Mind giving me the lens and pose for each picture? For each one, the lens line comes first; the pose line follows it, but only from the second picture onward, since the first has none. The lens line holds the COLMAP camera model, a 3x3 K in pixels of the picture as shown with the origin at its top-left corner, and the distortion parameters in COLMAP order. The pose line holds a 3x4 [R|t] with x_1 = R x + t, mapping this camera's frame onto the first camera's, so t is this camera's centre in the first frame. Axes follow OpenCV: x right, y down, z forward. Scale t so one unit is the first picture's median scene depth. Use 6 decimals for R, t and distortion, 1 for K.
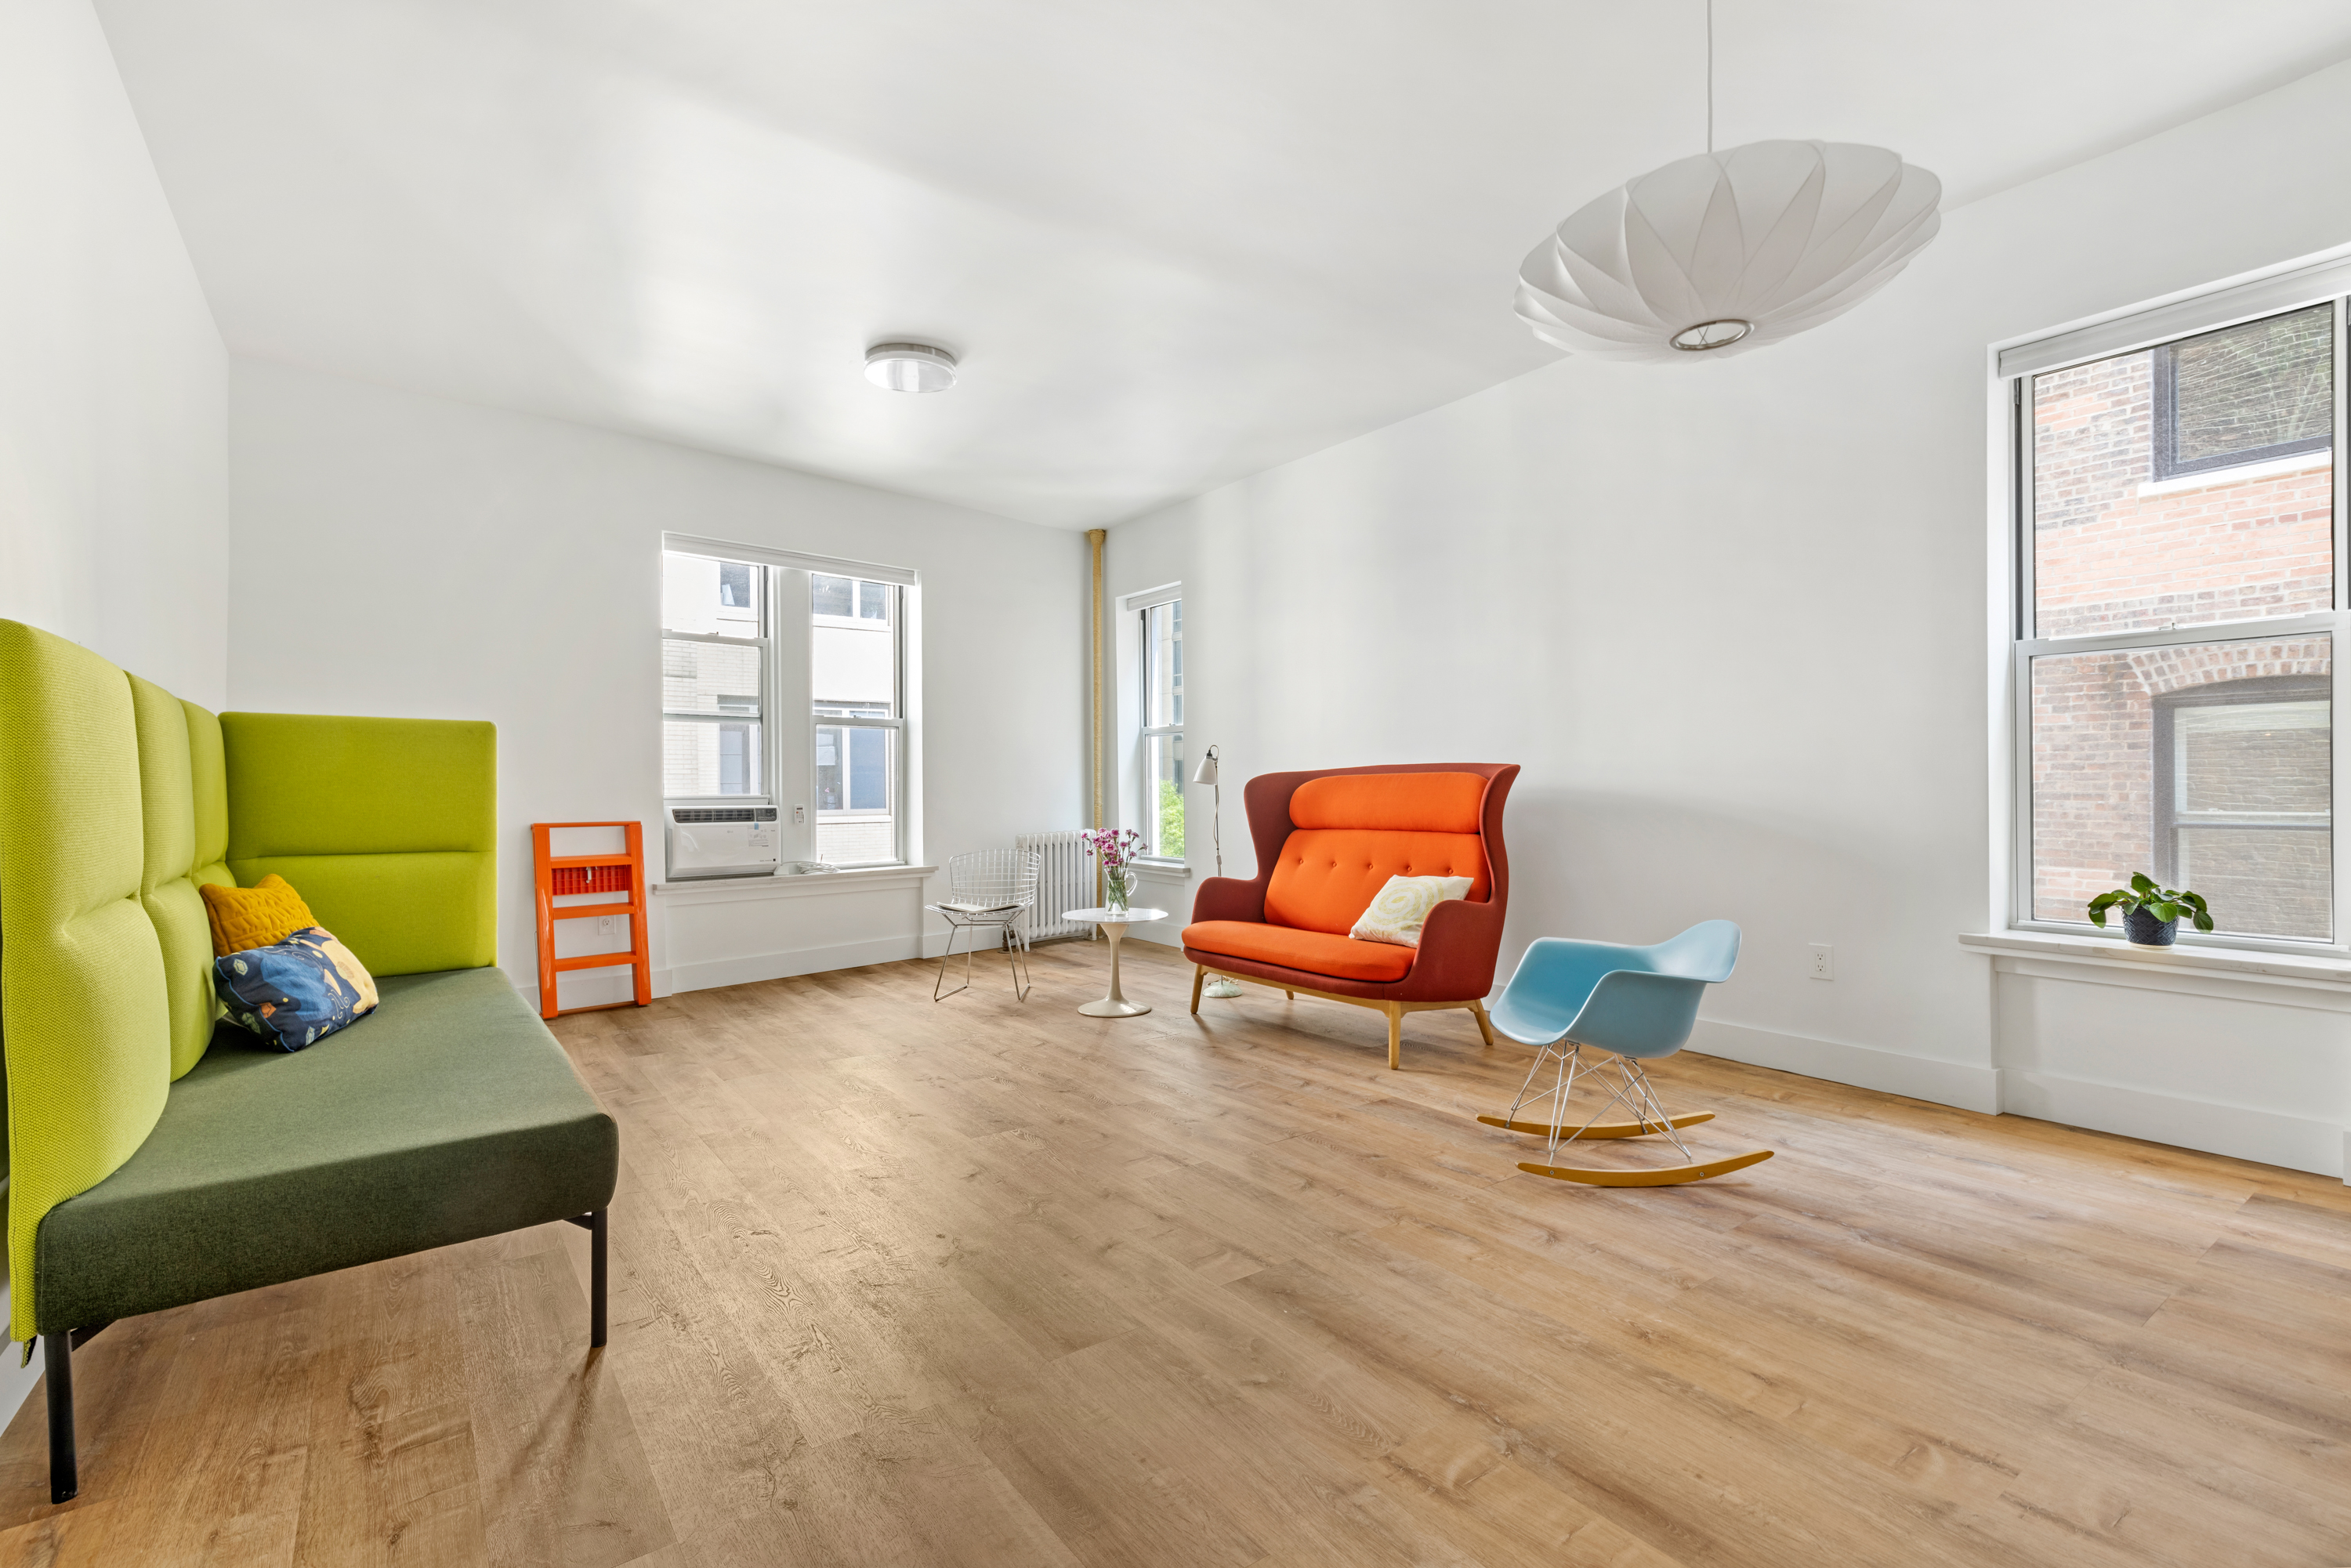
lens RADIAL K [[1007.9, 0, 1165.2], [0, 1007.9, 792.6], [0, 0, 1]] dist [-0.022110, -0.000468]
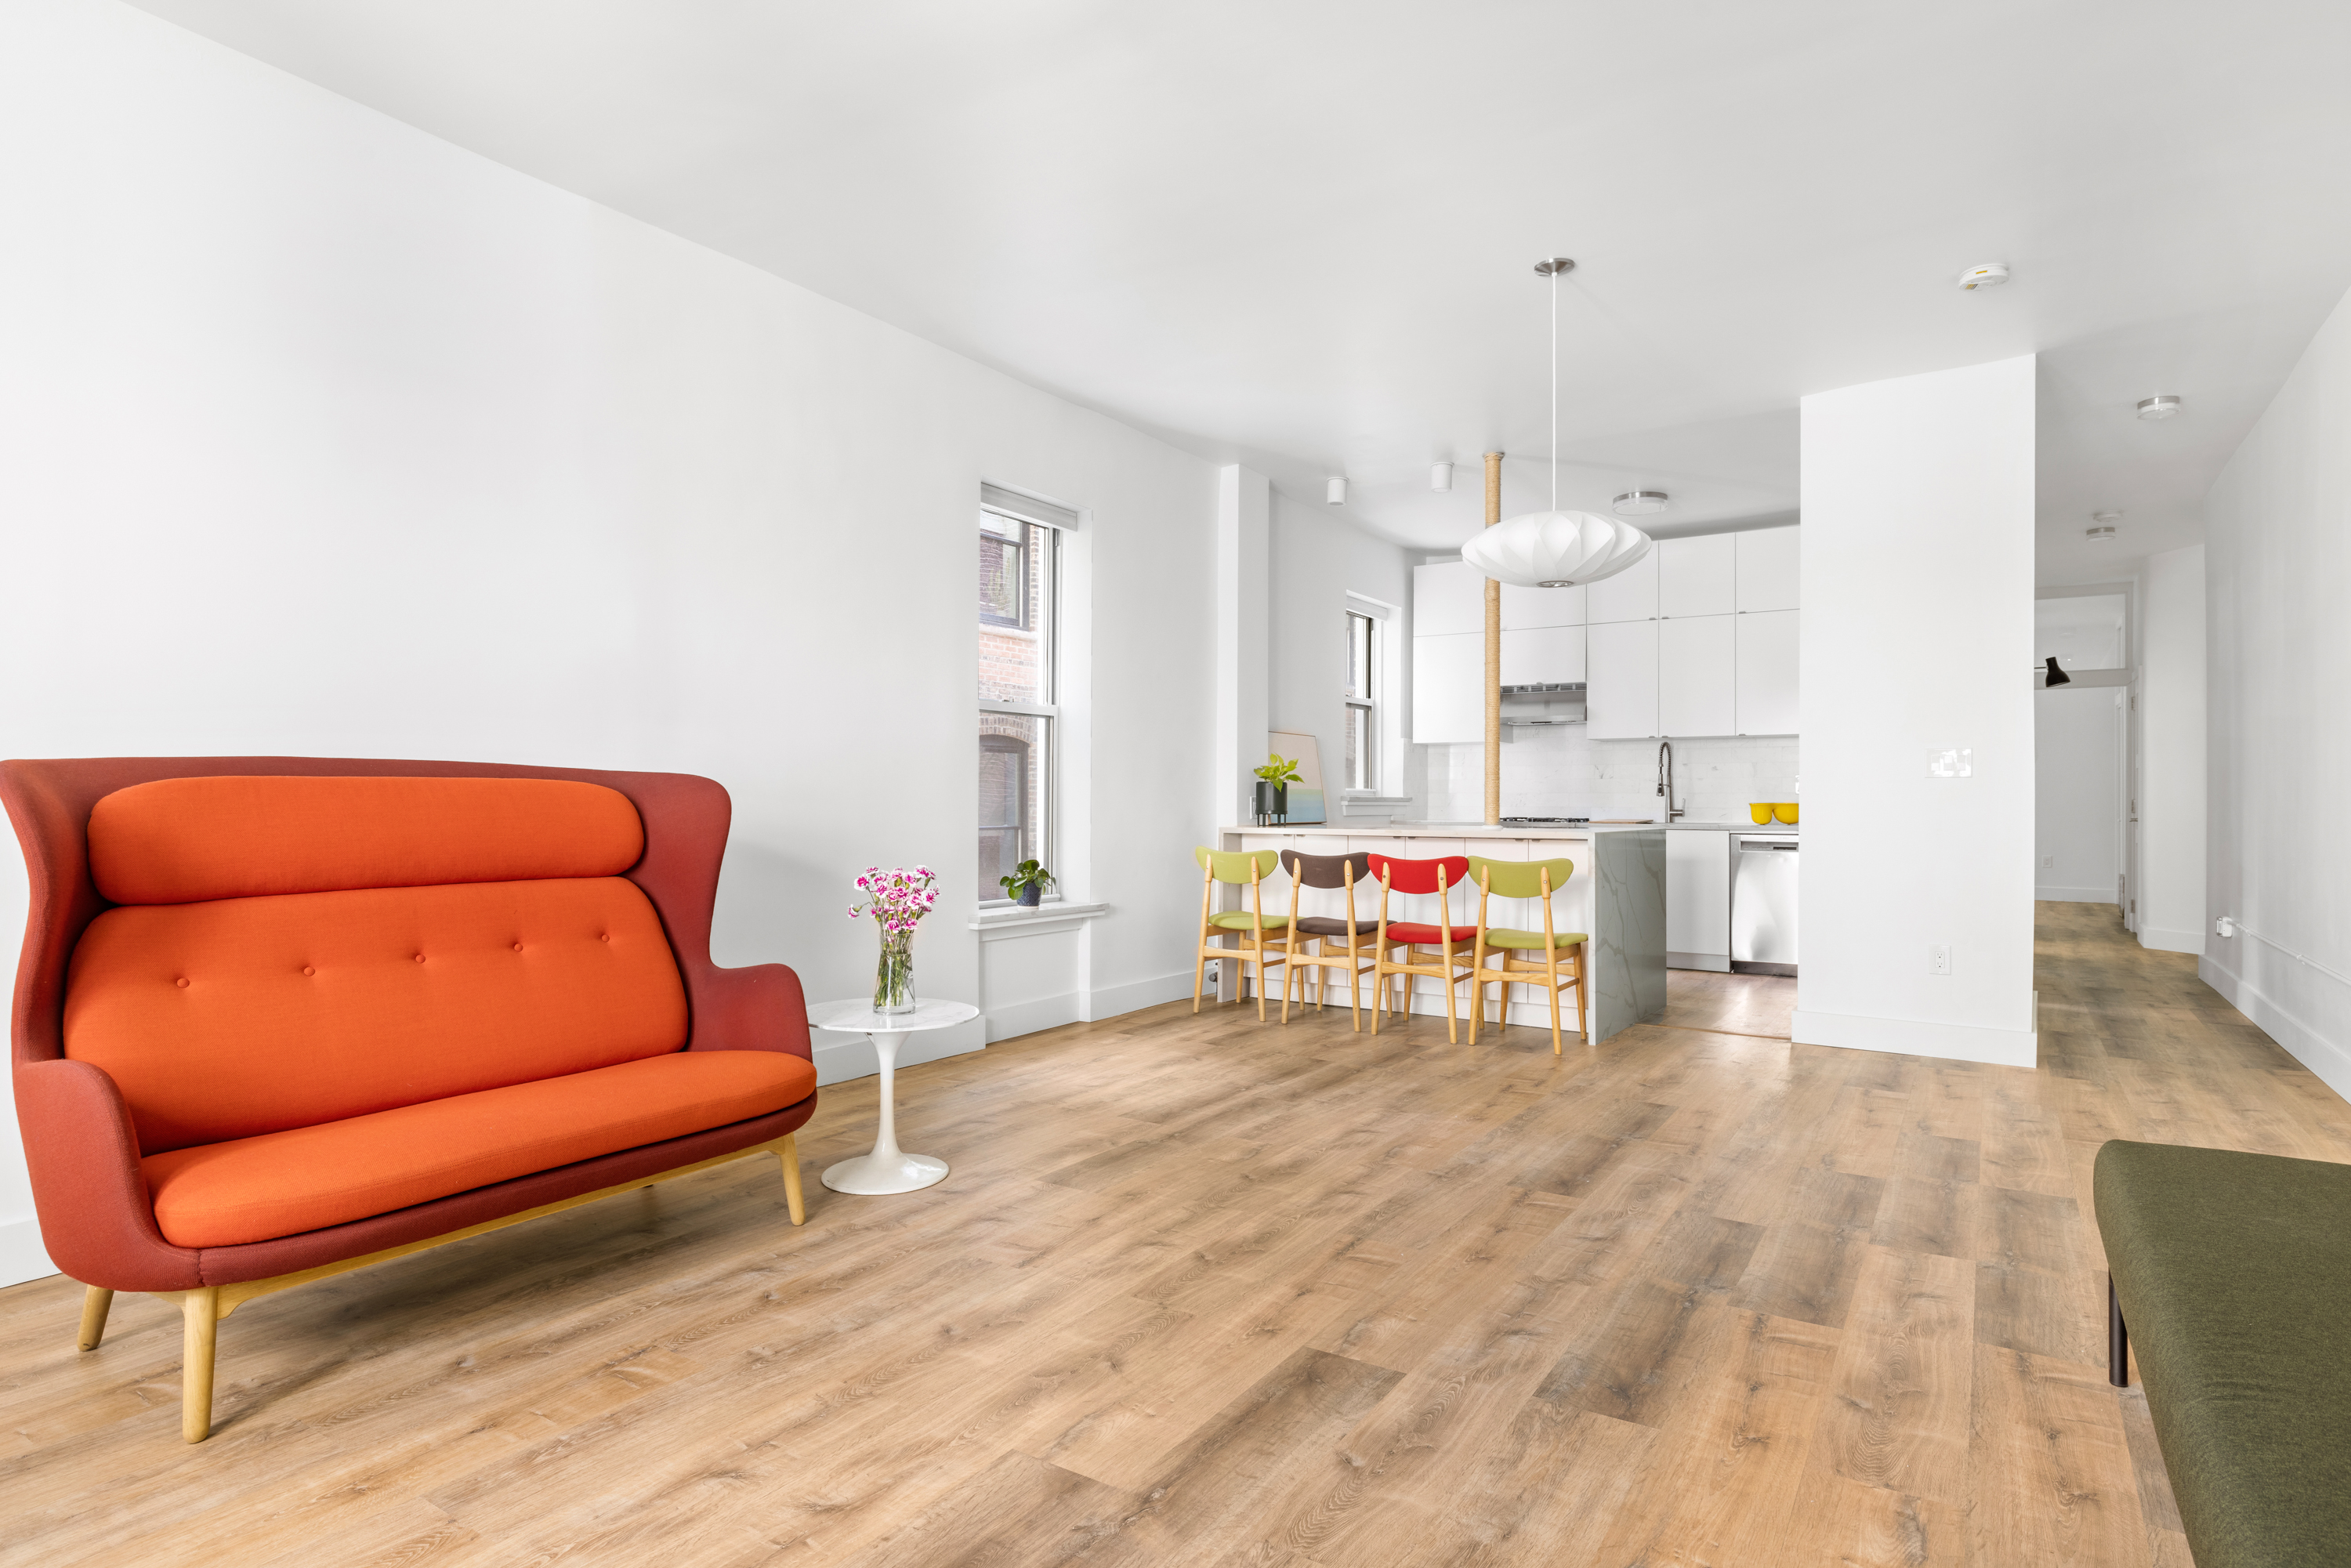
lens RADIAL K [[1206.3, 0, 1174.8], [0, 1206.3, 793.7], [0, 0, 1]] dist [0.011089, 0.001451]
pose [[-0.319141, 0.009388, 0.947661, -0.985937], [0.004410, 0.999955, -0.008421, -0.006525], [-0.947697, 0.001492, -0.319168, 1.584020]]
